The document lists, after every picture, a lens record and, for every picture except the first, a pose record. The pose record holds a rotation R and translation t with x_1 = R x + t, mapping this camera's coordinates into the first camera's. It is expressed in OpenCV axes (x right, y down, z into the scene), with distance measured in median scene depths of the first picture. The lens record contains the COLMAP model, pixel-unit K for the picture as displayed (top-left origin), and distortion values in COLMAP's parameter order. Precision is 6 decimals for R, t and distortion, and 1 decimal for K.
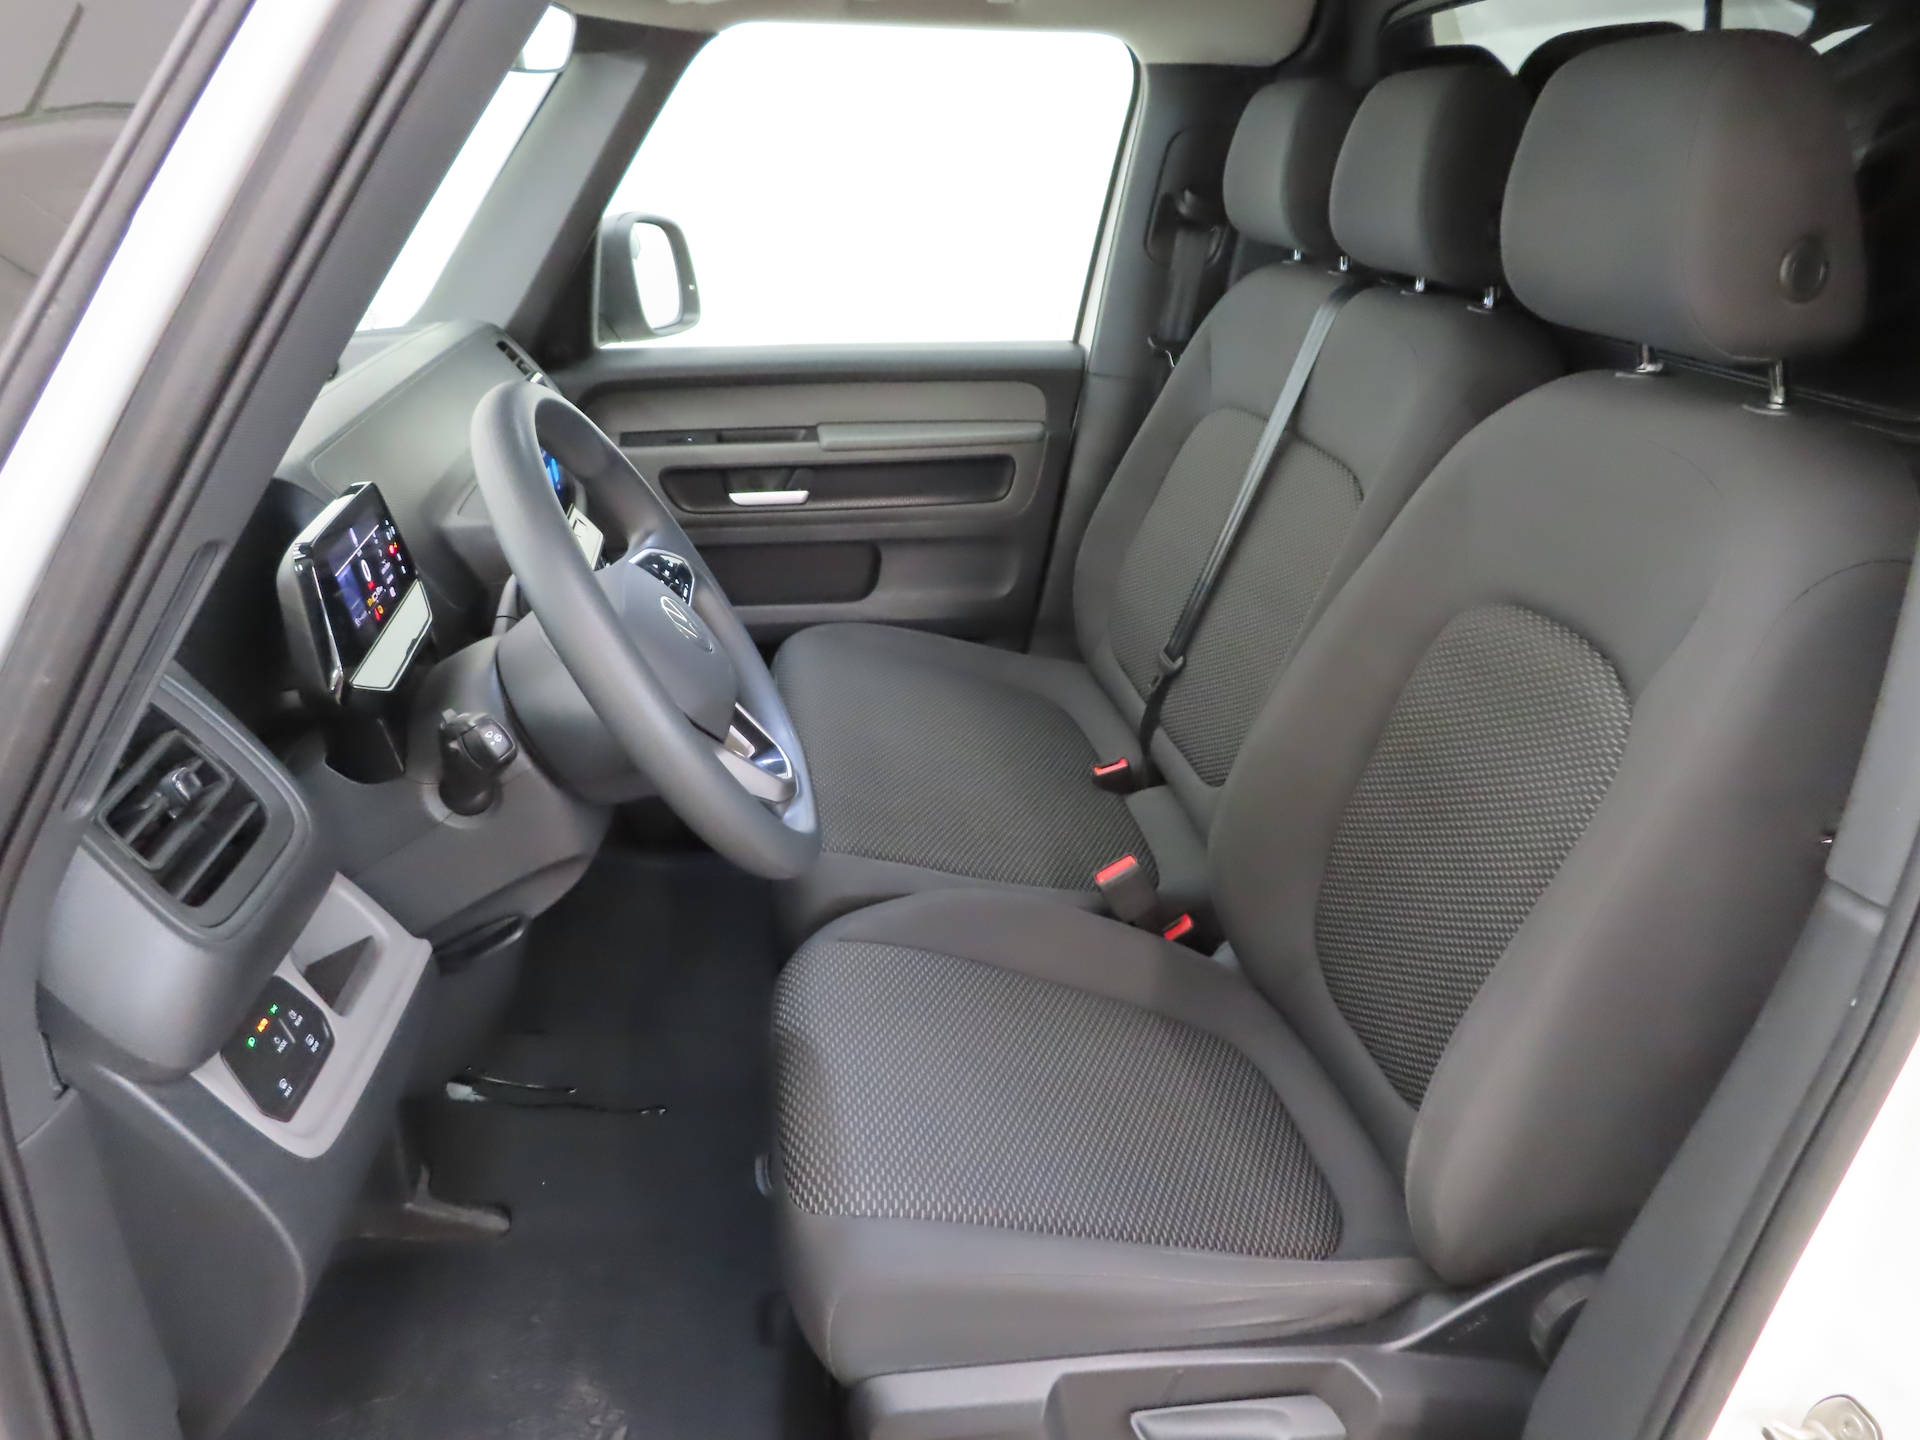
lens RADIAL K [[1388.7, 0, 960.0], [0, 1388.7, 720.0], [0, 0, 1]] dist [-0.078794, 0.051167]
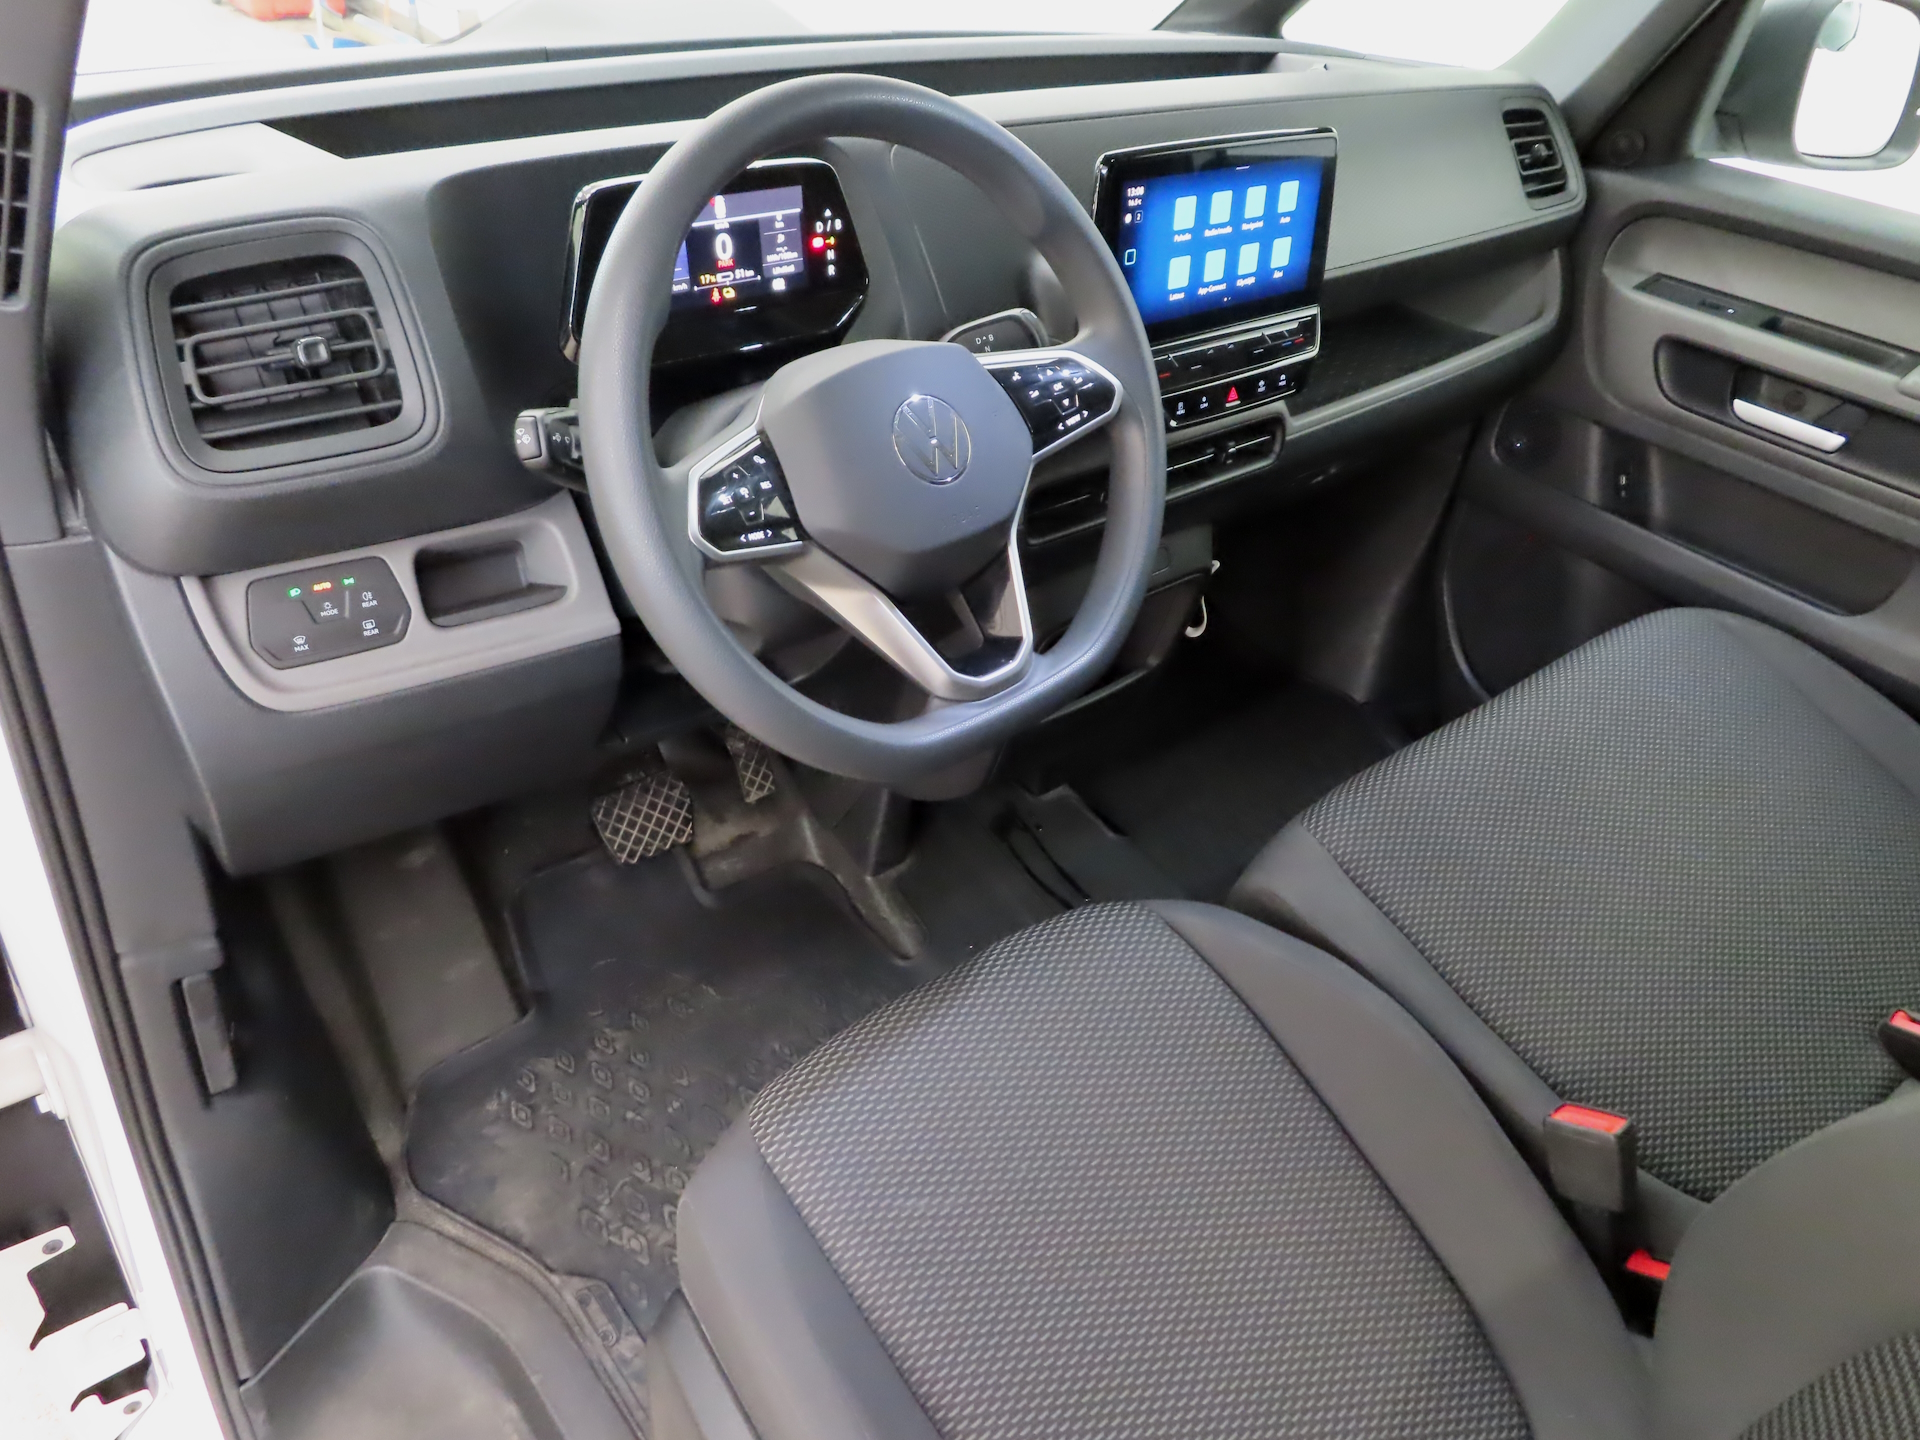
lens RADIAL K [[1388.7, 0, 960.0], [0, 1388.7, 720.0], [0, 0, 1]] dist [-0.078794, 0.051167]
pose [[0.507764, 0.529719, -0.679392, 0.204253], [-0.411350, 0.841990, 0.349061, -0.103552], [0.756946, 0.102227, 0.645432, 0.247204]]
